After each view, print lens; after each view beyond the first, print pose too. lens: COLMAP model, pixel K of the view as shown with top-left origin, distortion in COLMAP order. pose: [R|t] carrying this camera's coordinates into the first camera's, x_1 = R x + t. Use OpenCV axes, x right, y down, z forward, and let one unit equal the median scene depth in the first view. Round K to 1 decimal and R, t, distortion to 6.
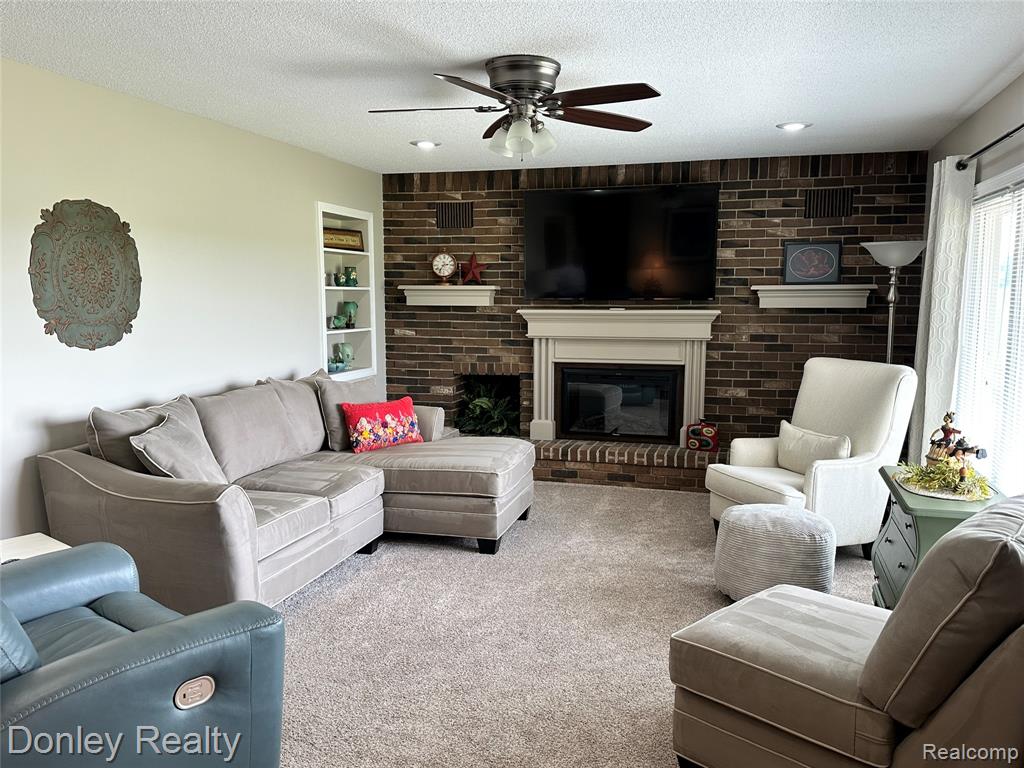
lens RADIAL K [[859.0, 0, 509.7], [0, 859.0, 391.1], [0, 0, 1]] dist [0.130074, -0.185005]
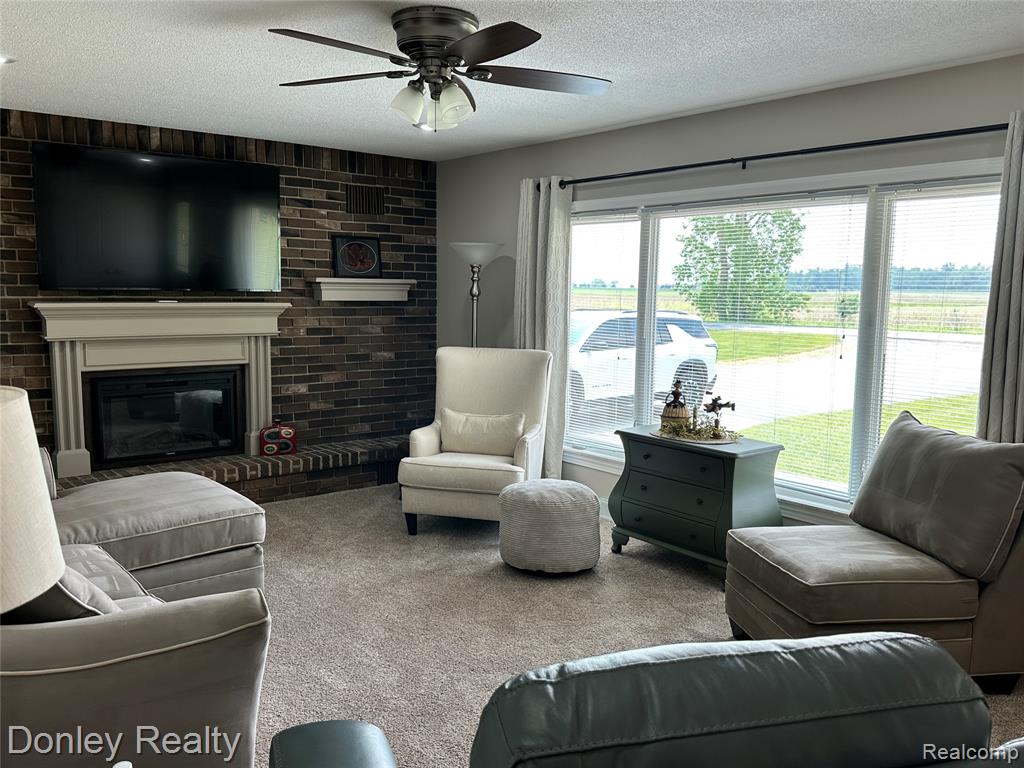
lens RADIAL K [[859.0, 0, 516.5], [0, 859.0, 390.7], [0, 0, 1]] dist [0.130074, -0.185005]
pose [[0.567823, -0.095131, 0.817635, -0.390903], [0.085168, 0.994758, 0.056593, -0.030560], [-0.818733, 0.037501, 0.572949, 0.258707]]
